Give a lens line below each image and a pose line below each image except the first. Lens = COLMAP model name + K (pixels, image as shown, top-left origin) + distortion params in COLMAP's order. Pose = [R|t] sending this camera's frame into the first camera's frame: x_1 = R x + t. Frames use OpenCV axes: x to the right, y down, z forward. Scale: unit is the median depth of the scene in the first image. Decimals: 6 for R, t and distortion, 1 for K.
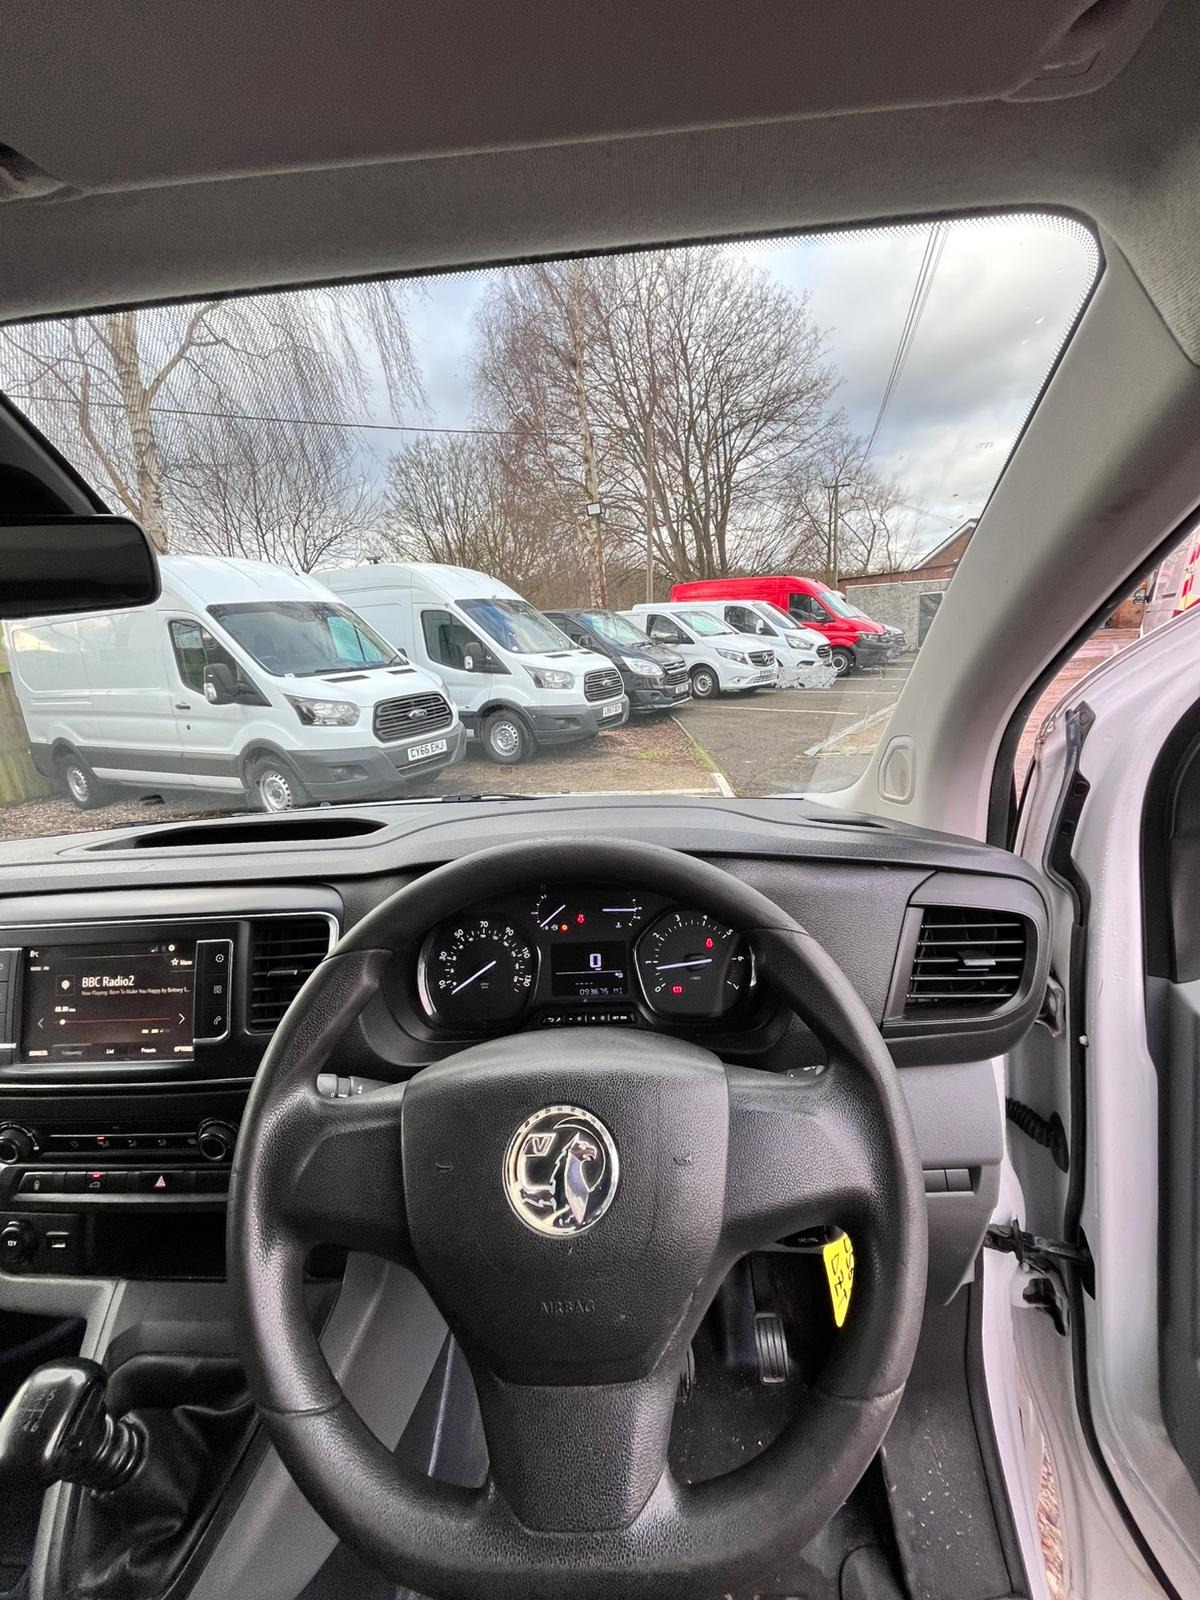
lens RADIAL K [[651.8, 0, 570.1], [0, 651.8, 782.7], [0, 0, 1]] dist [-0.000482, -0.000426]
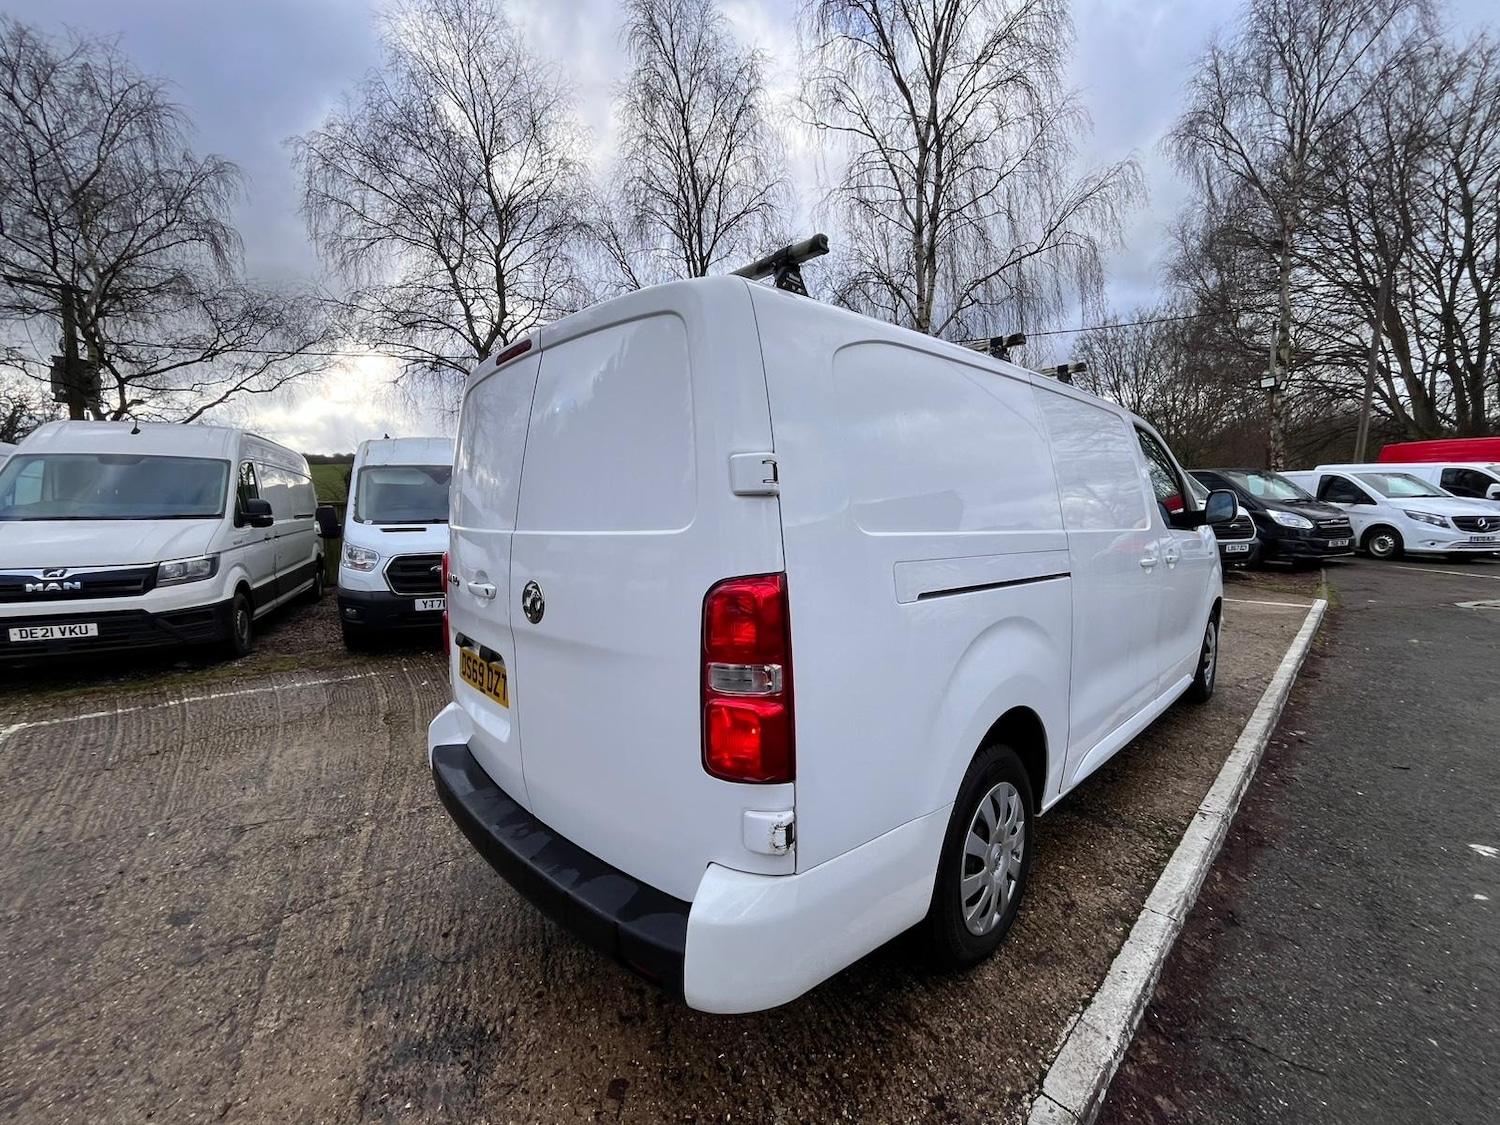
lens RADIAL K [[611.1, 0, 764.5], [0, 611.1, 570.9], [0, 0, 1]] dist [-0.000482, -0.000426]
pose [[0.767104, 0.125216, -0.629184, 0.061978], [-0.179887, 0.983404, -0.023608, 0.065204], [0.615786, 0.131292, 0.776898, -0.242266]]
